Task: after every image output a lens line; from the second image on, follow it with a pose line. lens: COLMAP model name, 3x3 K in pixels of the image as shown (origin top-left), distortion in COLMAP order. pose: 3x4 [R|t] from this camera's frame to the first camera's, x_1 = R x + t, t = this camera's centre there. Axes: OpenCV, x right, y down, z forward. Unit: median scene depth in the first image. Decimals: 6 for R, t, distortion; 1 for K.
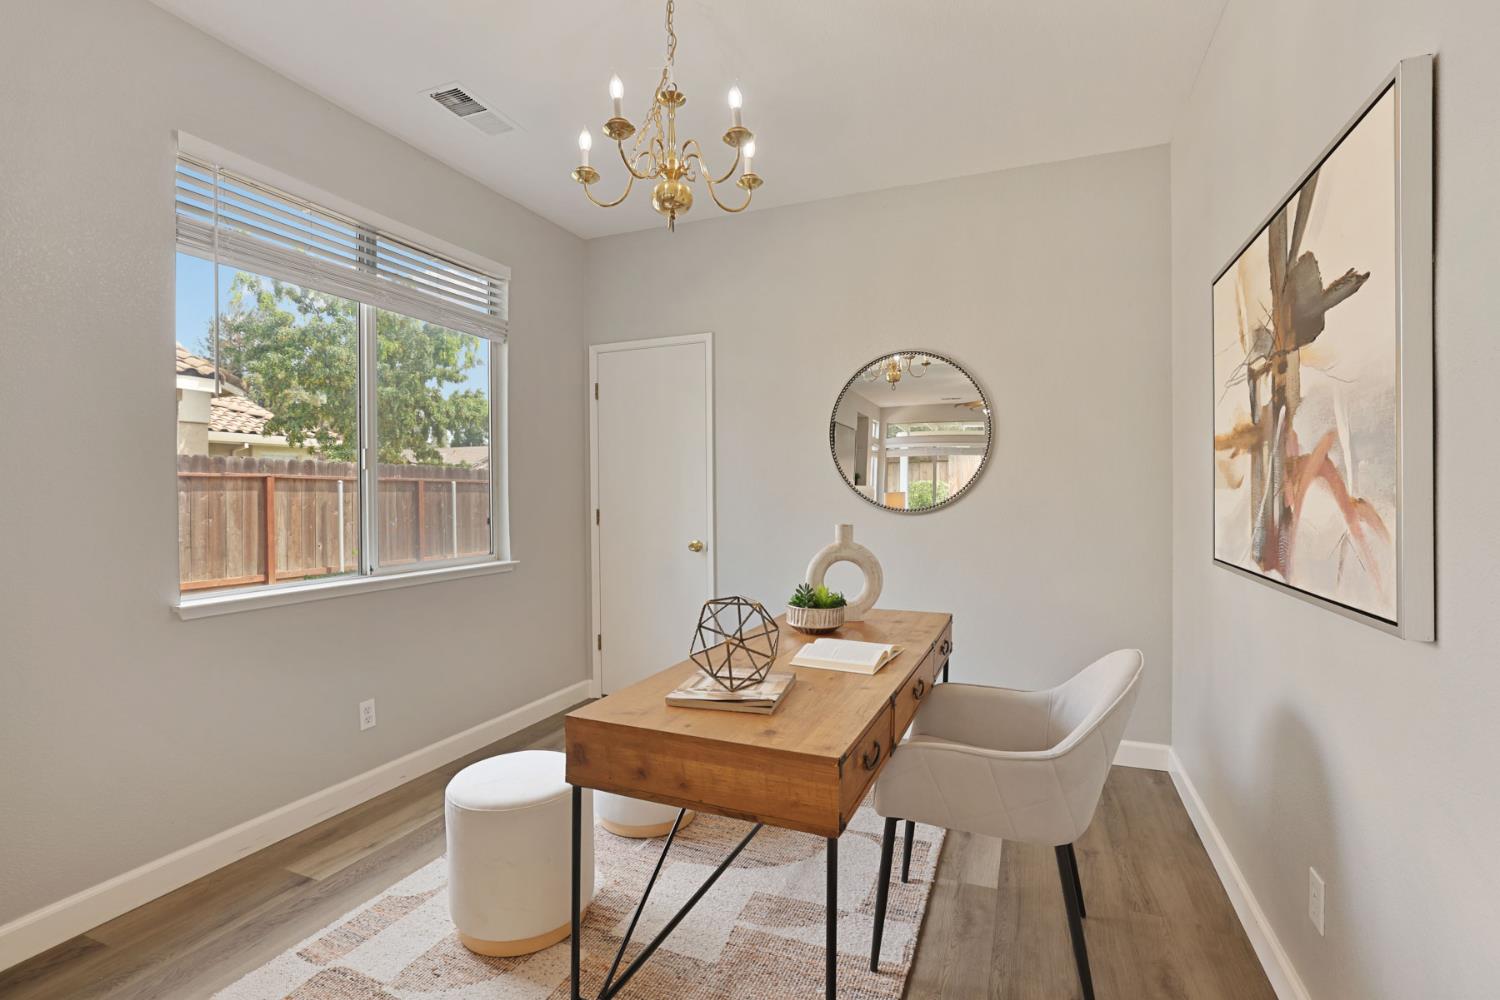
lens RADIAL K [[708.4, 0, 762.3], [0, 708.4, 495.9], [0, 0, 1]] dist [-0.018748, 0.001399]
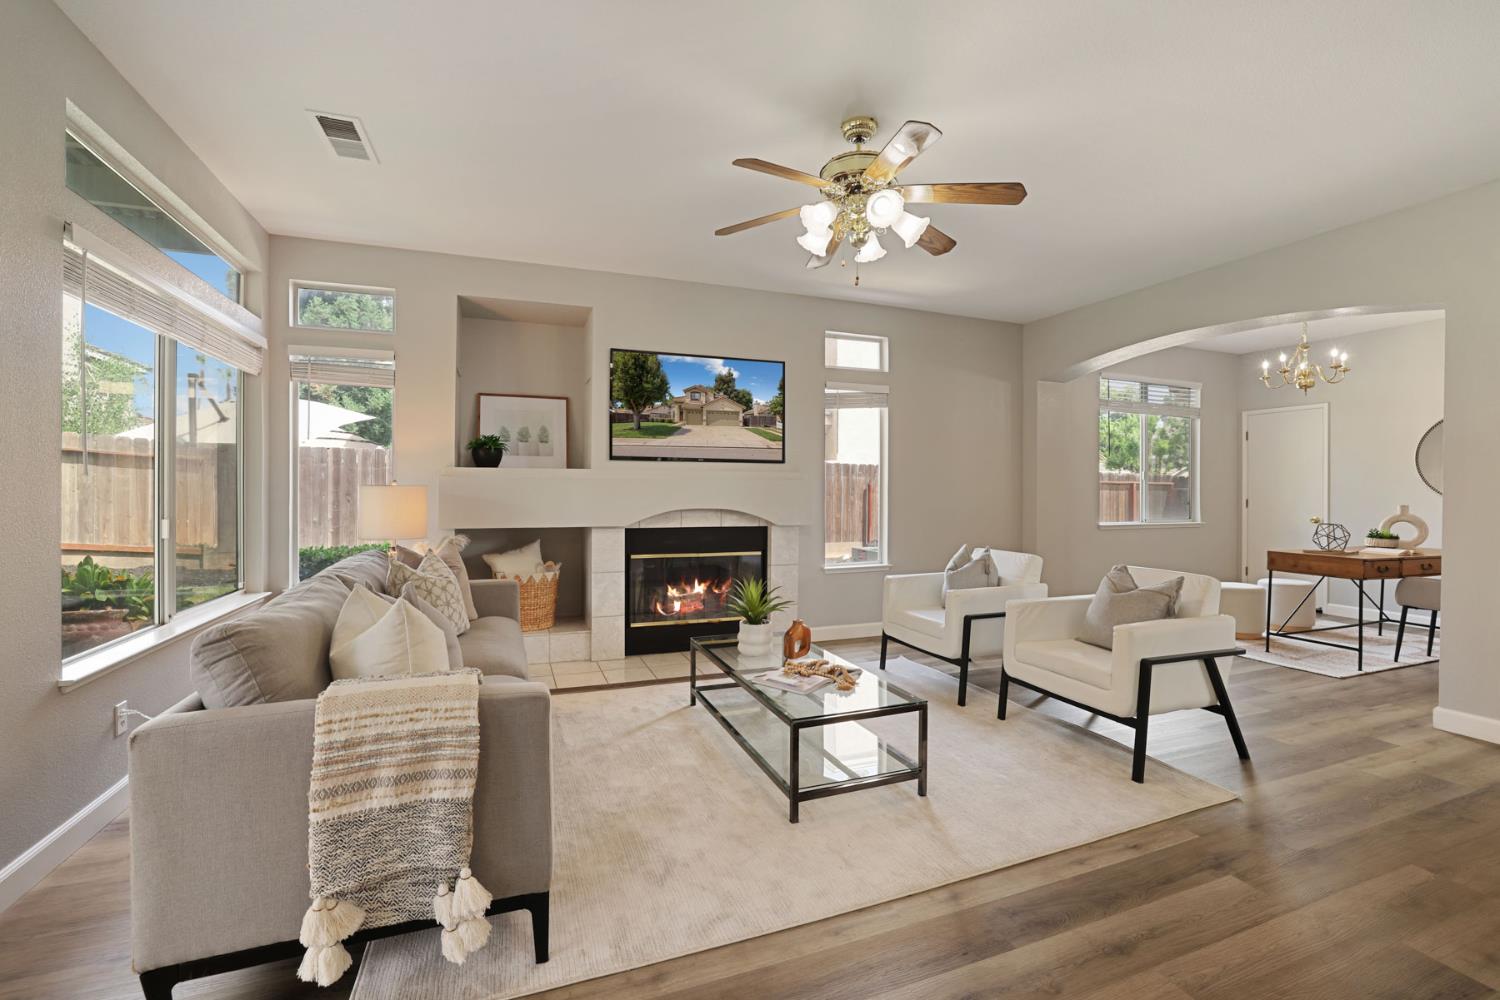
lens RADIAL K [[656.2, 0, 738.3], [0, 656.2, 497.1], [0, 0, 1]] dist [-0.029513, 0.005542]
pose [[0.676586, 0.009430, -0.736303, 0.180585], [-0.005410, 0.999955, 0.007835, 0.011681], [0.736343, -0.001318, 0.676607, -1.844610]]
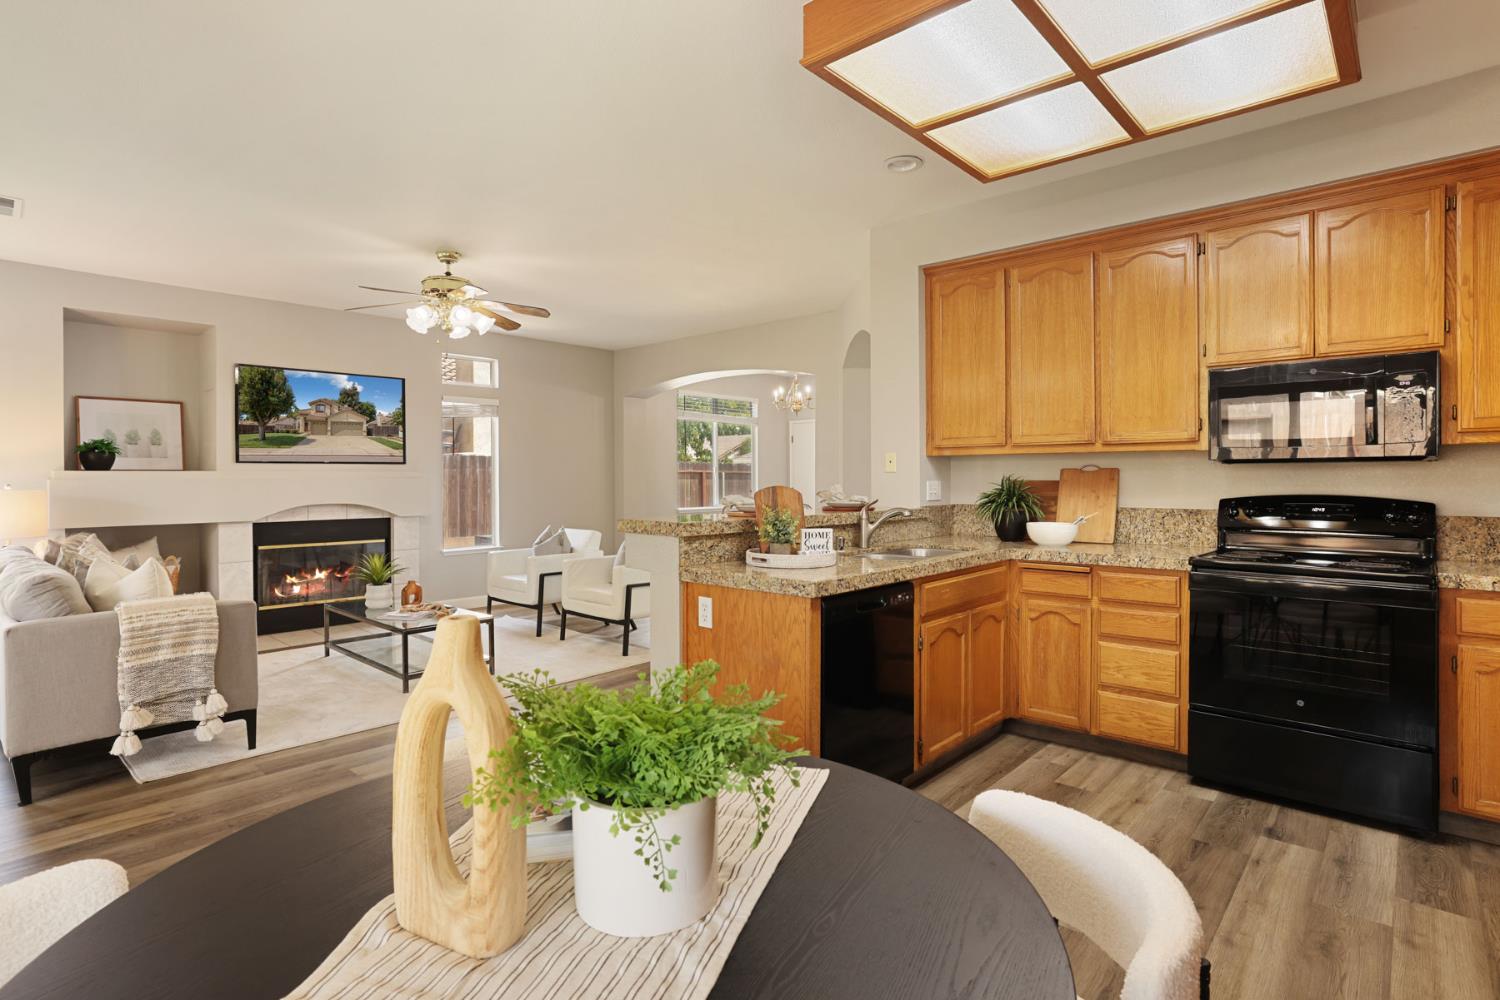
lens RADIAL K [[758.5, 0, 746.1], [0, 758.5, 486.1], [0, 0, 1]] dist [-0.015060, 0.009034]
pose [[0.937456, -0.004054, -0.348081, 0.864034], [0.006741, 0.999956, 0.006510, -0.006348], [0.348039, -0.008449, 0.937442, -2.484110]]
